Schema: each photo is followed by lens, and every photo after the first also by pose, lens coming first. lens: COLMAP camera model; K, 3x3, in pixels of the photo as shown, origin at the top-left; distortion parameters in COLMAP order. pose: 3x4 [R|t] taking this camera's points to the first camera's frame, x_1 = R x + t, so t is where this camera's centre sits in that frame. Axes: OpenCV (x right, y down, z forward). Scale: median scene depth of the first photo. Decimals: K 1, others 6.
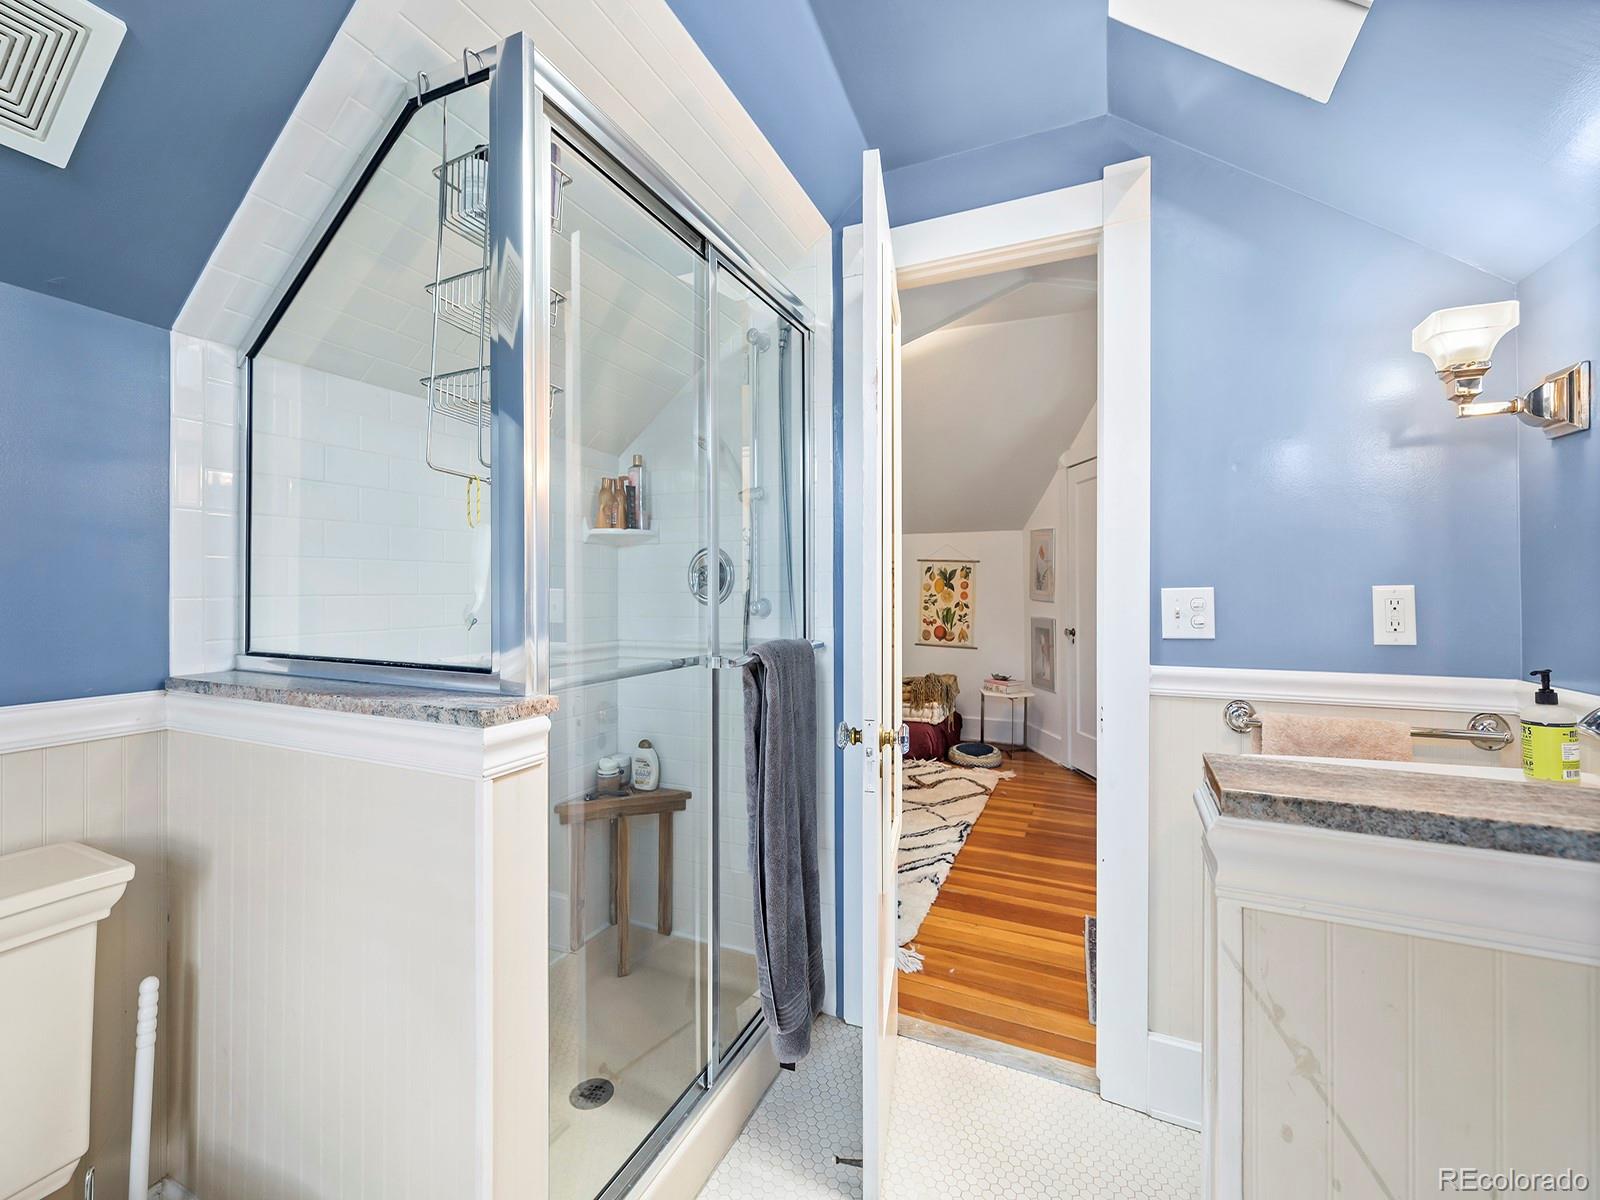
lens RADIAL K [[675.9, 0, 798.4], [0, 675.9, 587.0], [0, 0, 1]] dist [-0.000935, 0.000124]
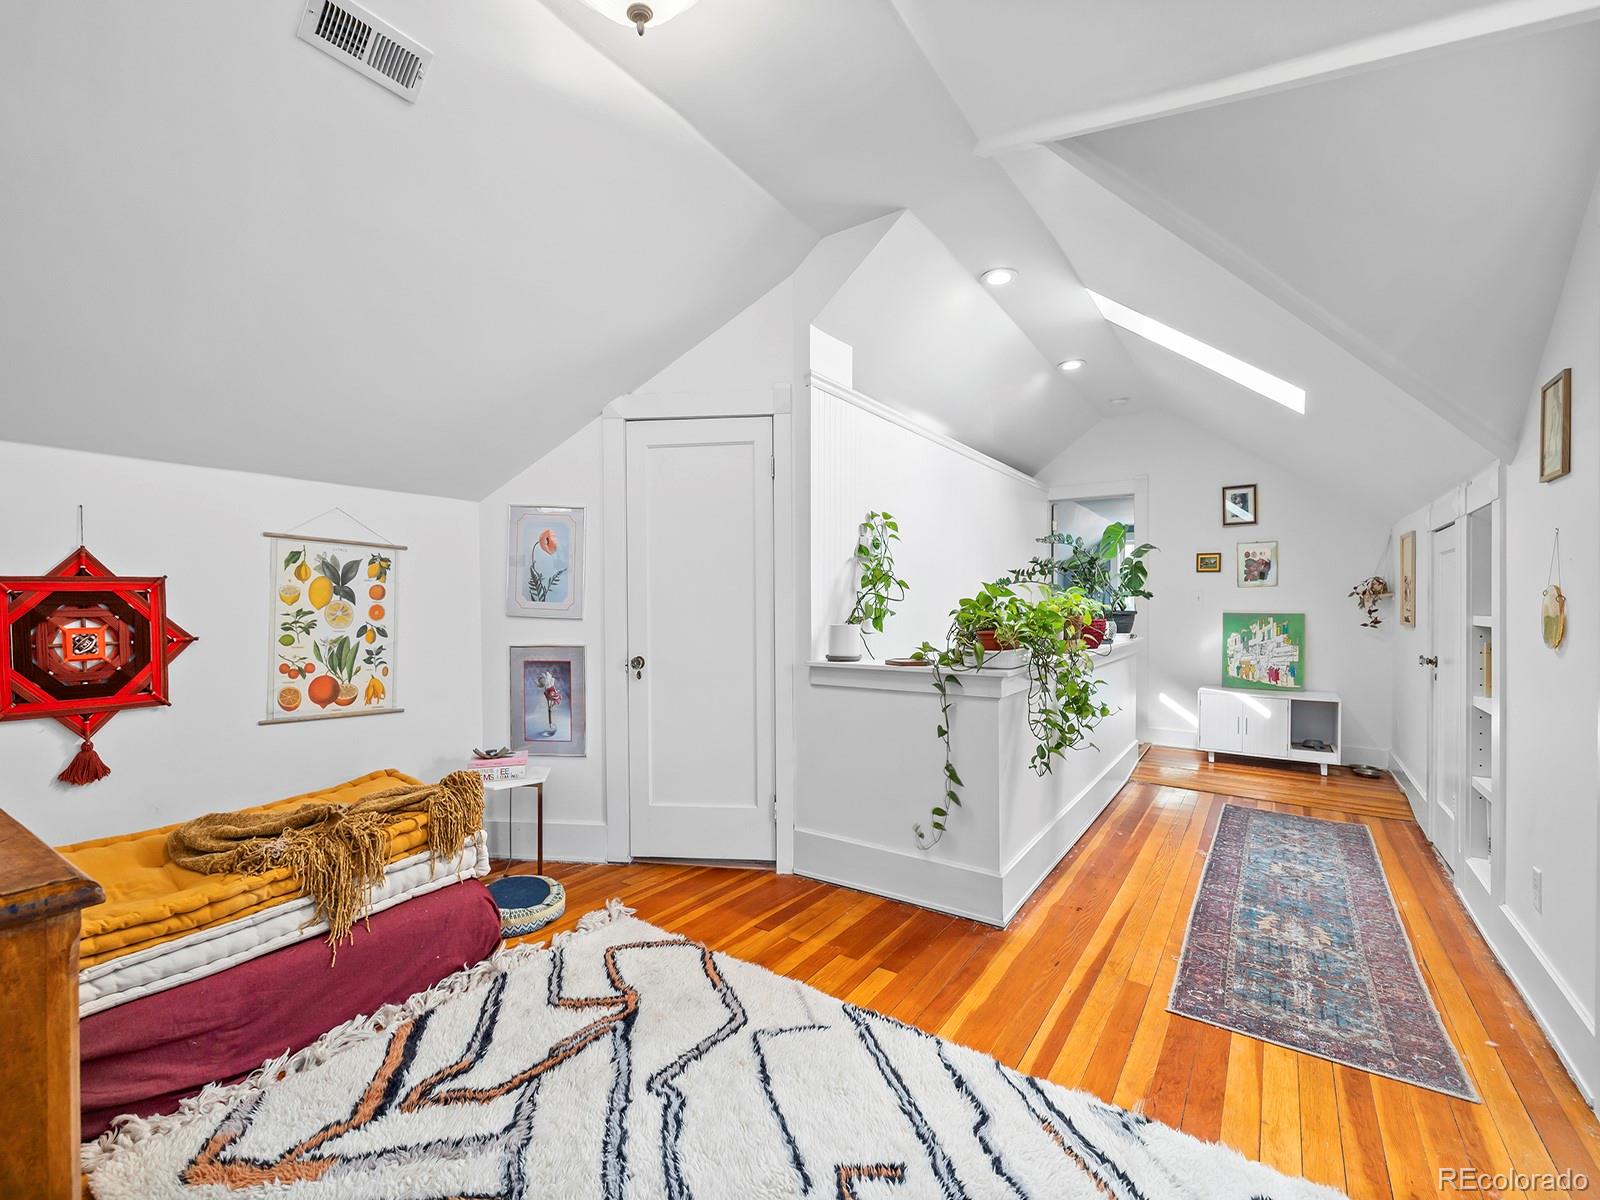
lens RADIAL K [[675.9, 0, 797.9], [0, 675.9, 612.0], [0, 0, 1]] dist [-0.000935, 0.000124]
pose [[0.202006, -0.008230, 0.979350, -0.192656], [0.002866, 0.999965, 0.007813, 0.009294], [-0.979380, 0.001229, 0.202022, 0.580103]]
